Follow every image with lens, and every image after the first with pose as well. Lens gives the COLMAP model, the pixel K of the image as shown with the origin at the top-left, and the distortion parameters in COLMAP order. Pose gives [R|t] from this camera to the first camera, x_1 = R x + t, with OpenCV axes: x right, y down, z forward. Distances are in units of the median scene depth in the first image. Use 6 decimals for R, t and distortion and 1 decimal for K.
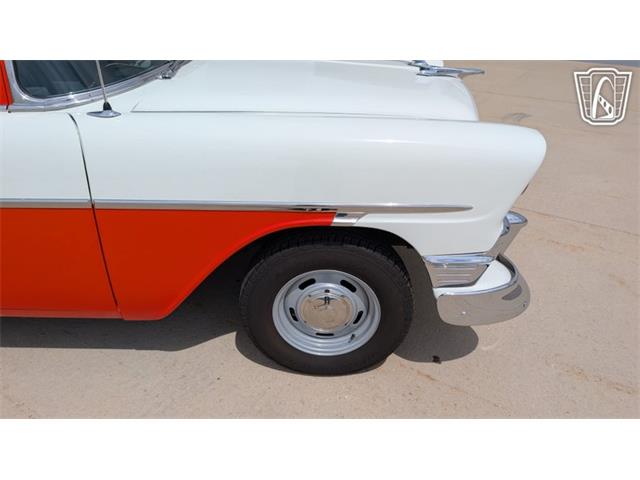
lens RADIAL K [[472.3, 0, 322.5], [0, 472.3, 223.7], [0, 0, 1]] dist [0.000567, -0.003326]
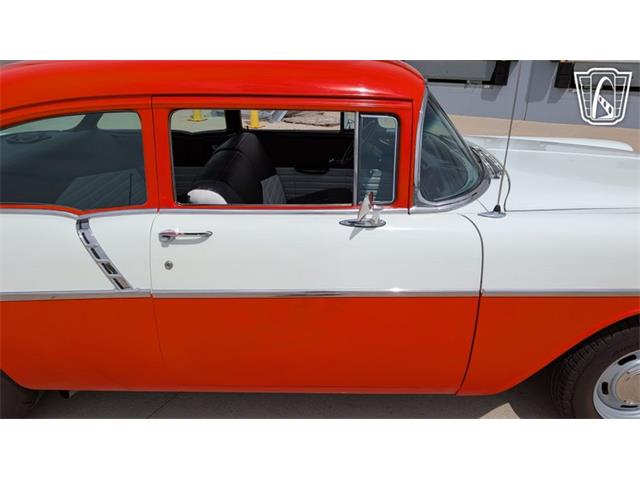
lens RADIAL K [[470.0, 0, 318.1], [0, 470.0, 235.0], [0, 0, 1]] dist [0.001848, -0.002074]
pose [[0.999845, -0.016916, 0.004895, -0.791797], [0.017328, 0.994609, -0.102243, -0.064700], [-0.003139, 0.102312, 0.994747, -0.116498]]
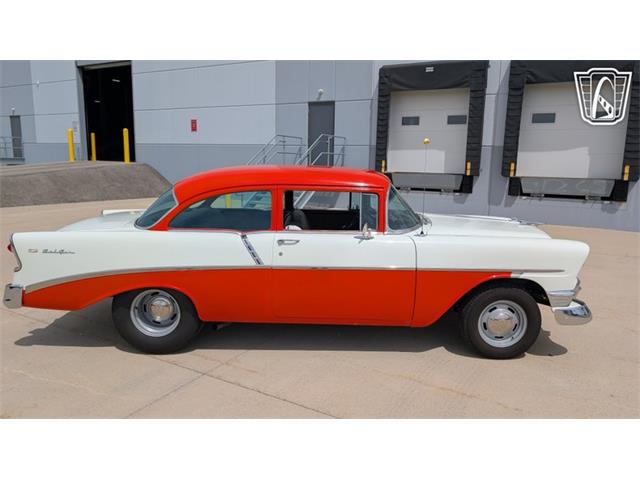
lens RADIAL K [[449.2, 0, 318.6], [0, 449.2, 228.9], [0, 0, 1]] dist [0.023988, -0.002820]
pose [[0.999928, -0.004890, 0.010947, -0.938524], [0.008235, 0.943714, -0.330661, 0.497835], [-0.008714, 0.330727, 0.943686, -1.227282]]
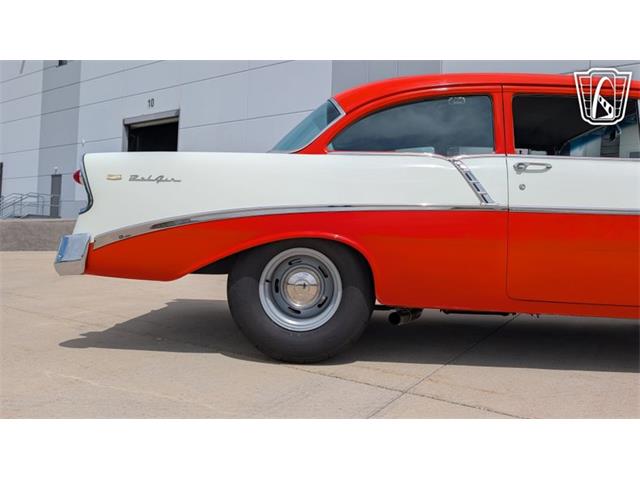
lens RADIAL K [[449.2, 0, 318.6], [0, 449.2, 228.9], [0, 0, 1]] dist [0.023988, -0.002820]
pose [[0.999473, 0.013869, -0.029348, -1.640400], [-0.026588, 0.868442, -0.495078, 0.647683], [0.018621, 0.495597, 0.868353, -0.201613]]
